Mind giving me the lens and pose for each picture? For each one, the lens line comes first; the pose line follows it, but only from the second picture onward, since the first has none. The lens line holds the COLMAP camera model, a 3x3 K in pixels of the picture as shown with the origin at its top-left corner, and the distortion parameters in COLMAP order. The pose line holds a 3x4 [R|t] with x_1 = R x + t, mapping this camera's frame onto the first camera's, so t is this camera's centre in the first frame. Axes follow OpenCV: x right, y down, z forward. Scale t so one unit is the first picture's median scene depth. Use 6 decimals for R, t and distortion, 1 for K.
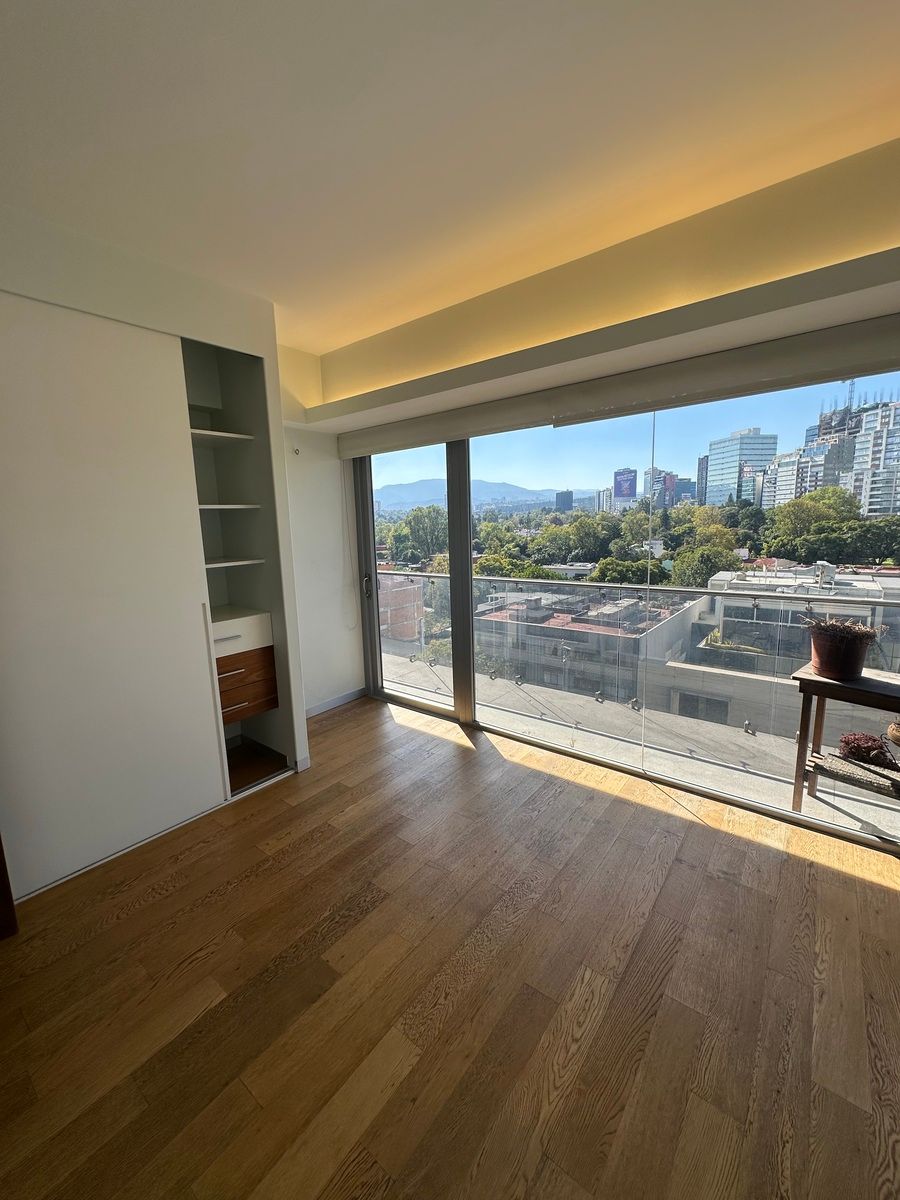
lens RADIAL K [[479.7, 0, 448.7], [0, 479.7, 597.8], [0, 0, 1]] dist [-0.000855, 0.000367]
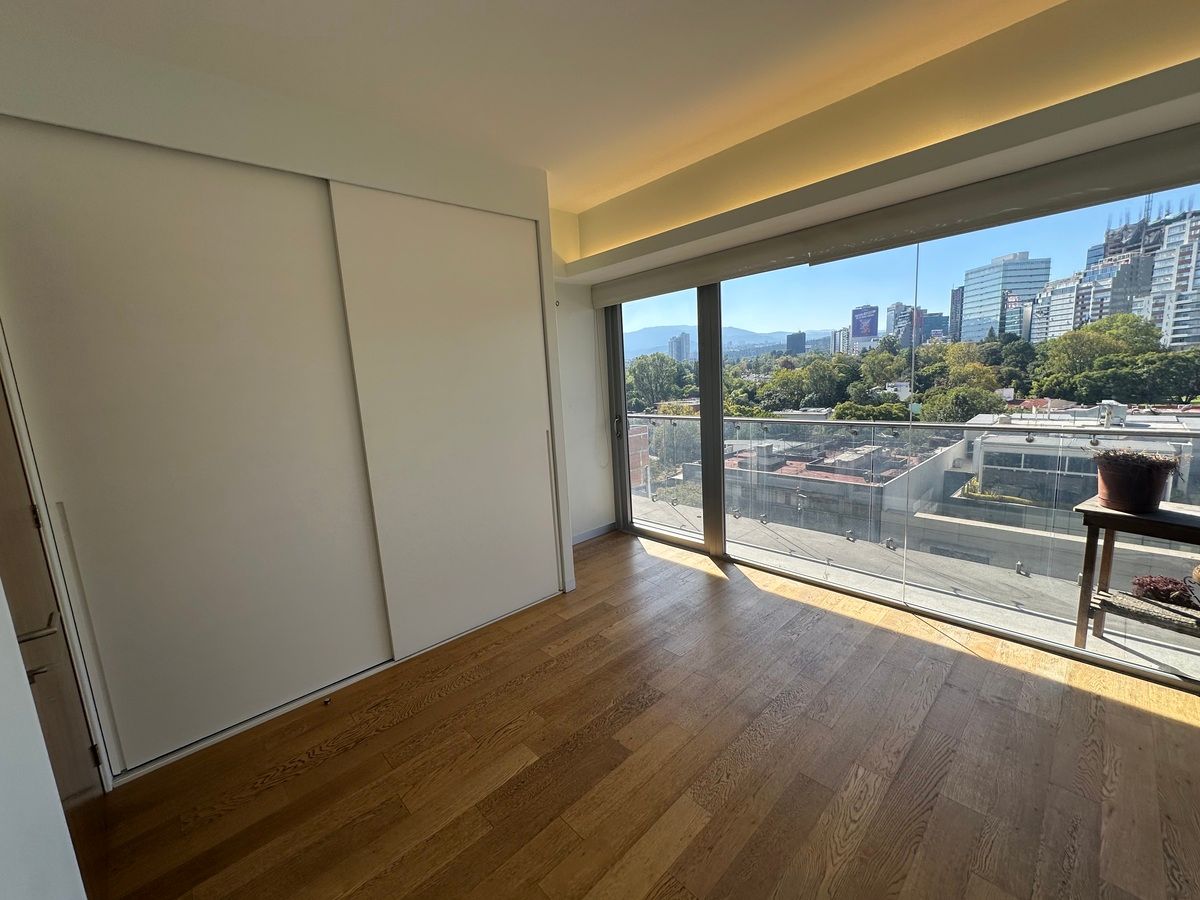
lens RADIAL K [[479.7, 0, 597.9], [0, 479.7, 450.1], [0, 0, 1]] dist [-0.000855, 0.000367]
pose [[0.987870, -0.005542, -0.155185, -0.061304], [0.006759, 0.999950, 0.007314, 0.024457], [0.155137, -0.008274, 0.987858, -0.075800]]
